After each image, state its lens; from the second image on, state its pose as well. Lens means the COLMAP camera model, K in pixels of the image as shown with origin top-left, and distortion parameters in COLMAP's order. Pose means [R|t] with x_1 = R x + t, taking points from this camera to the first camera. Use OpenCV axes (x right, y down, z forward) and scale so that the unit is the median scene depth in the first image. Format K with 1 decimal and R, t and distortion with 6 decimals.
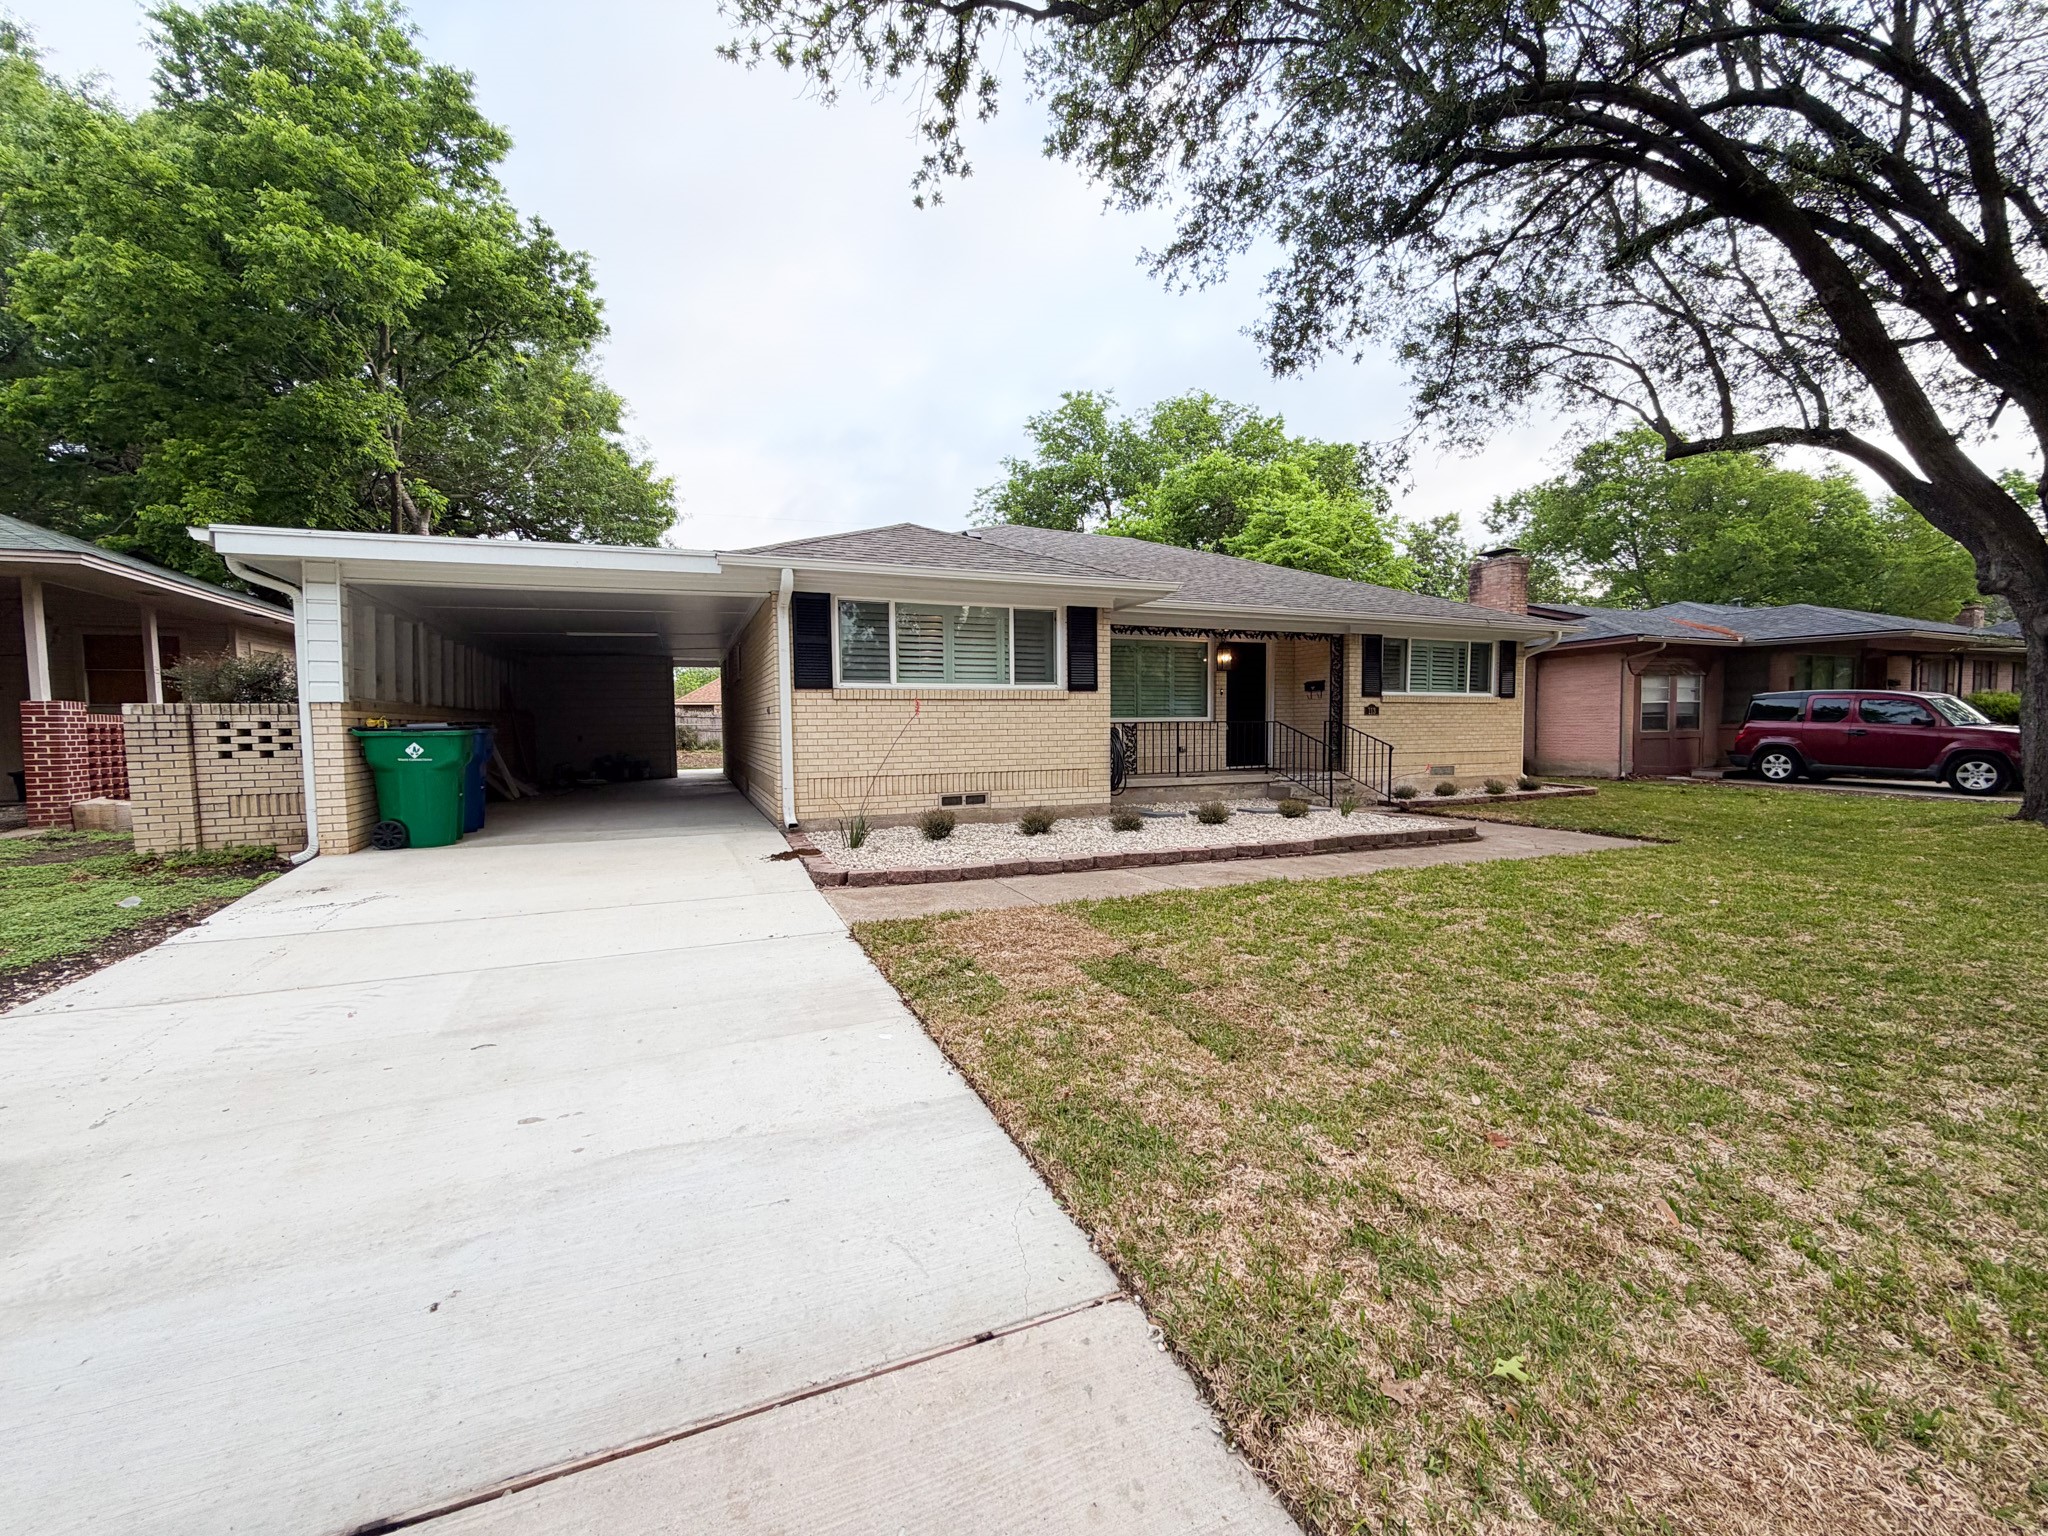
lens RADIAL K [[825.4, 0, 1019.2], [0, 825.4, 762.5], [0, 0, 1]] dist [0.011197, 0.000343]
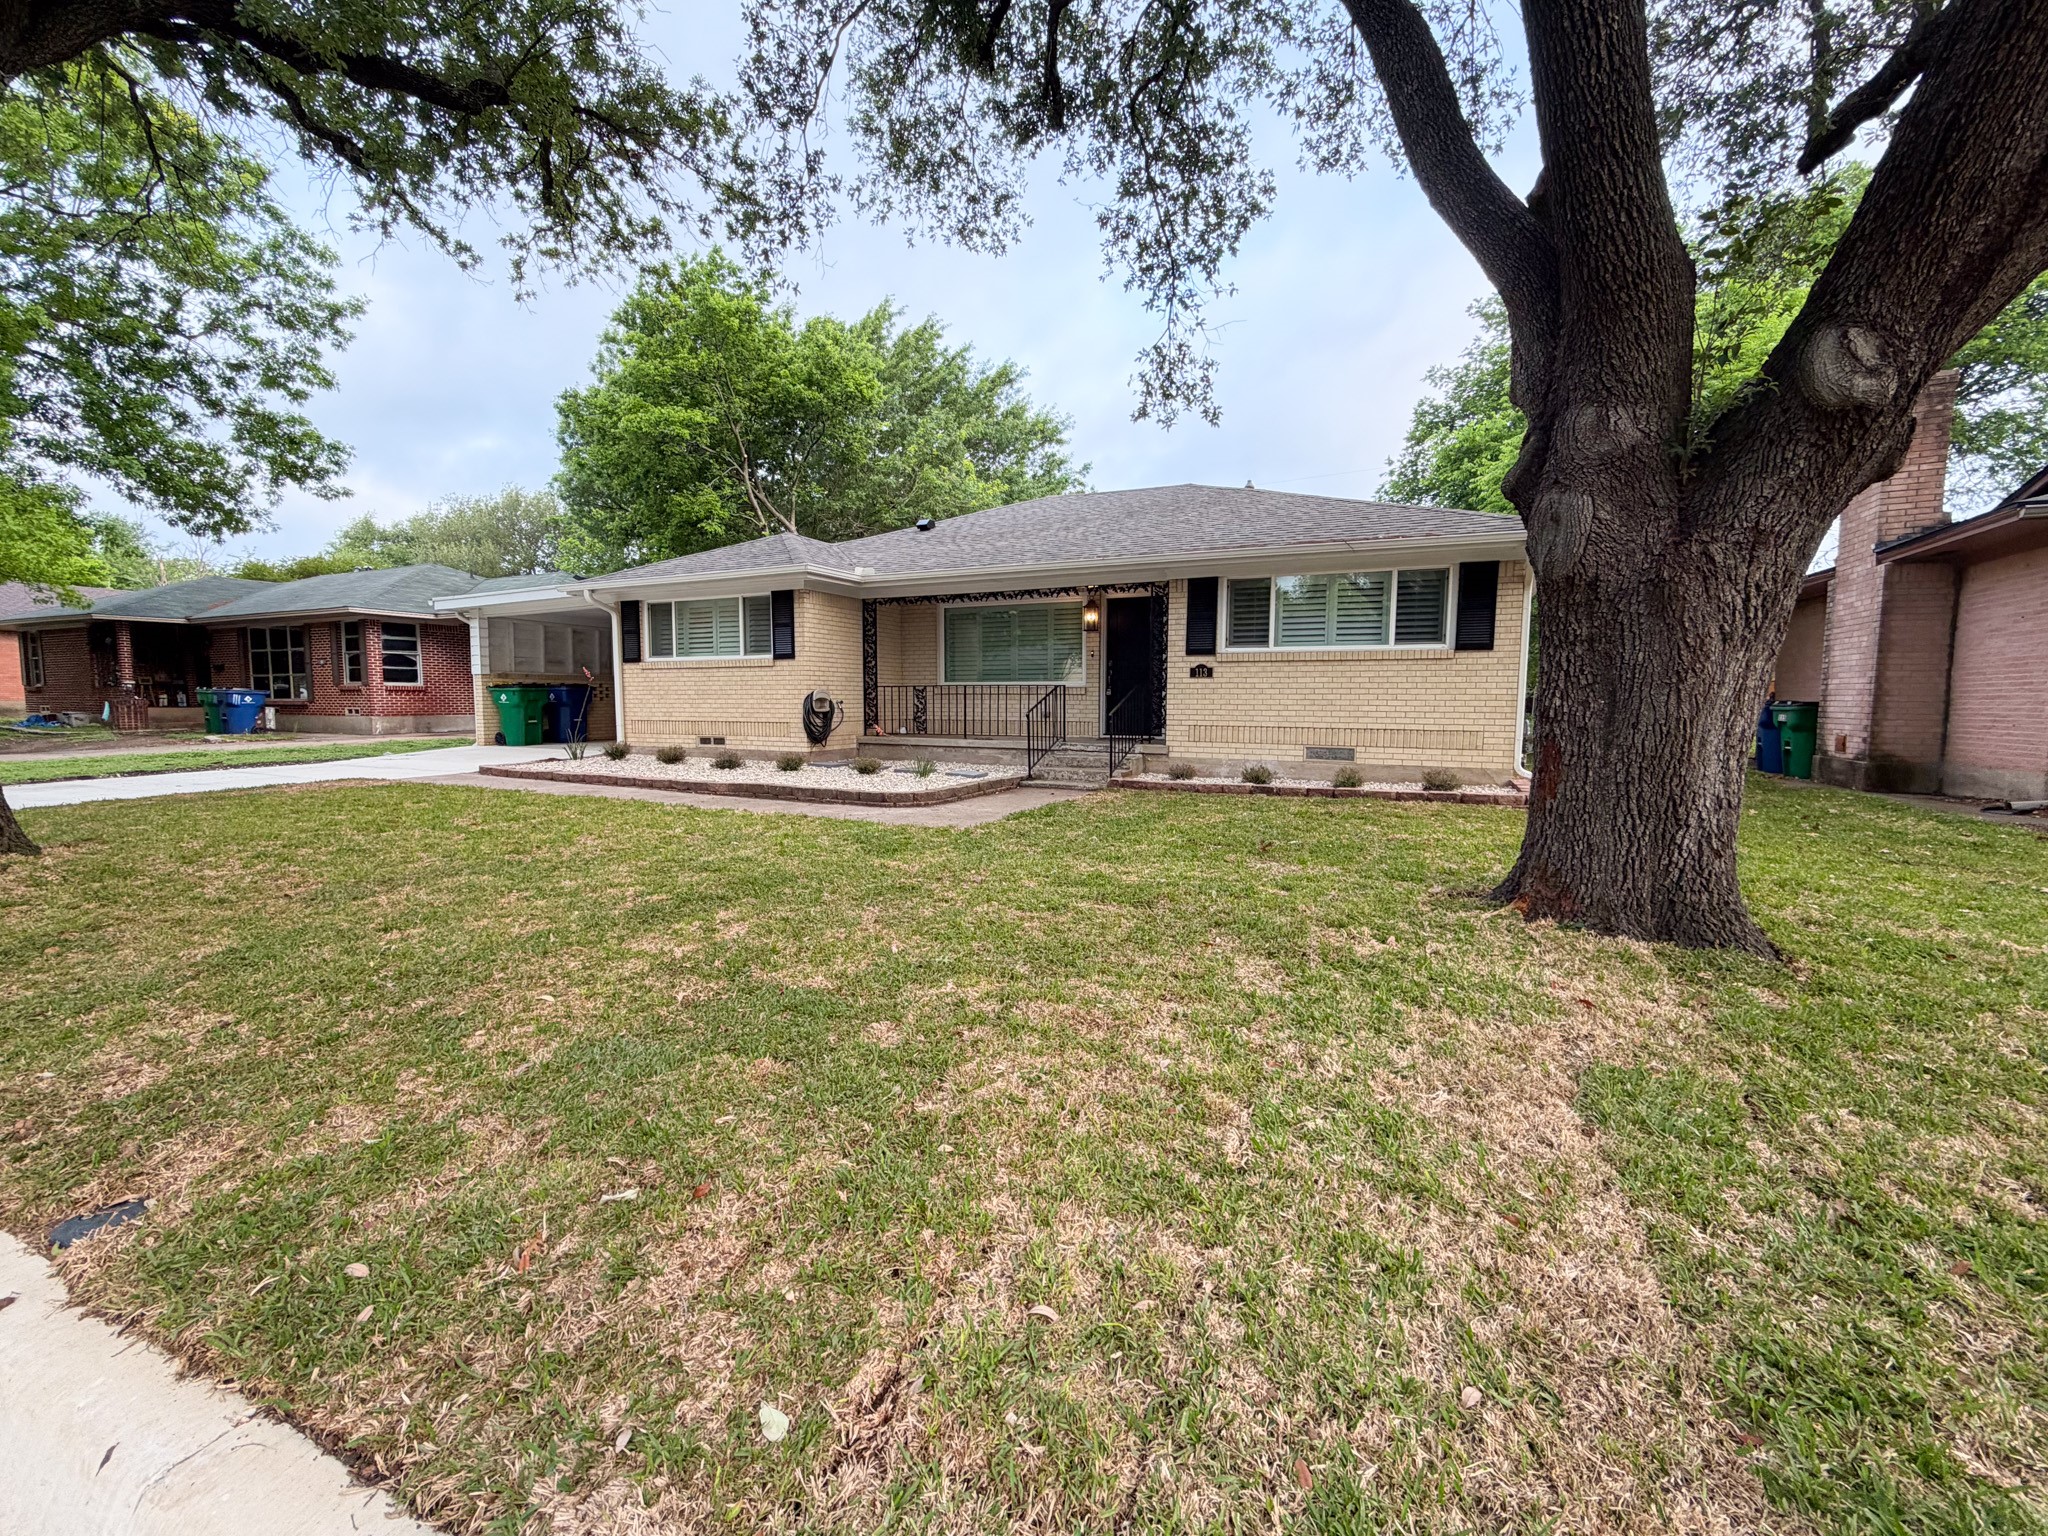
lens RADIAL K [[825.4, 0, 1016.7], [0, 825.4, 775.0], [0, 0, 1]] dist [0.011197, 0.000343]
pose [[0.666311, 0.081686, -0.741187, 0.924682], [-0.042347, 0.996523, 0.071757, -0.012596], [0.744471, -0.016426, 0.667453, 0.321356]]
